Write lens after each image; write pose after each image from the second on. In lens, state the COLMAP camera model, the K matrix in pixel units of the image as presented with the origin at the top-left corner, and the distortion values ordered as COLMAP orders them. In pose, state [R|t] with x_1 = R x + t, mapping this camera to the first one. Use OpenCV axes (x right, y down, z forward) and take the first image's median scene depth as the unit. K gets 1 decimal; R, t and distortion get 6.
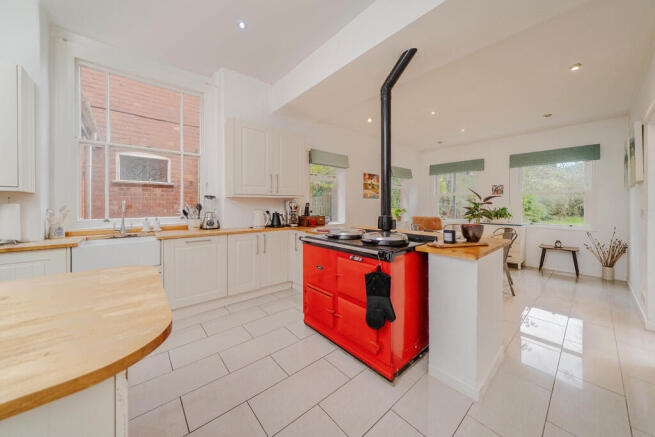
lens RADIAL K [[218.5, 0, 326.9], [0, 218.5, 203.9], [0, 0, 1]] dist [0.000765, 0.000046]
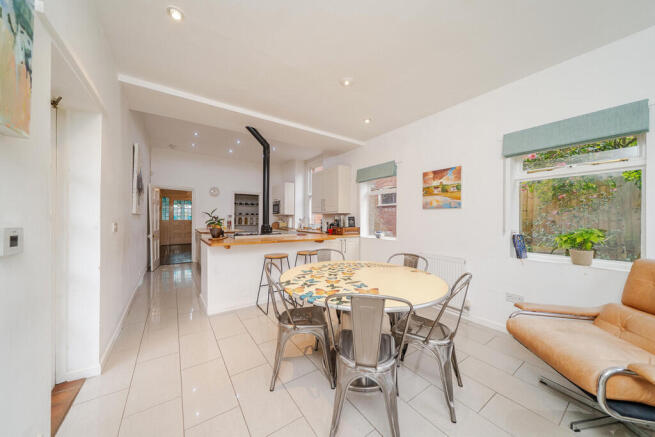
lens RADIAL K [[225.4, 0, 327.5], [0, 225.4, 218.5], [0, 0, 1]] dist [-0.000043, -0.000013]
pose [[-0.084358, -0.003095, -0.996431, 1.433922], [-0.006582, 0.999975, -0.002549, 0.012544], [0.996414, 0.006344, -0.084376, 1.189784]]
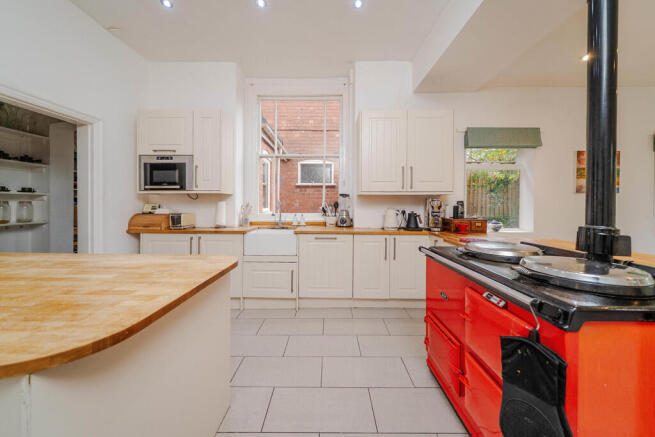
lens RADIAL K [[229.9, 0, 329.6], [0, 229.9, 203.7], [0, 0, 1]] dist [0.000359, 0.000043]
pose [[0.767370, 0.006837, -0.641168, 0.083068], [-0.002671, 0.999969, 0.007467, -0.000049], [0.641199, -0.004017, 0.767364, 0.122212]]
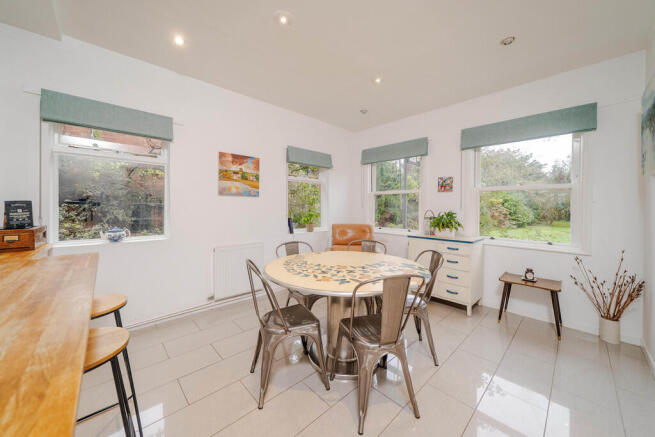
lens RADIAL K [[229.9, 0, 329.6], [0, 229.9, 203.7], [0, 0, 1]] dist [0.000359, 0.000043]
pose [[0.998389, 0.008668, 0.056065, 0.677291], [-0.008211, 0.999931, -0.008367, 0.000523], [-0.056134, 0.007893, 0.998392, 0.573840]]
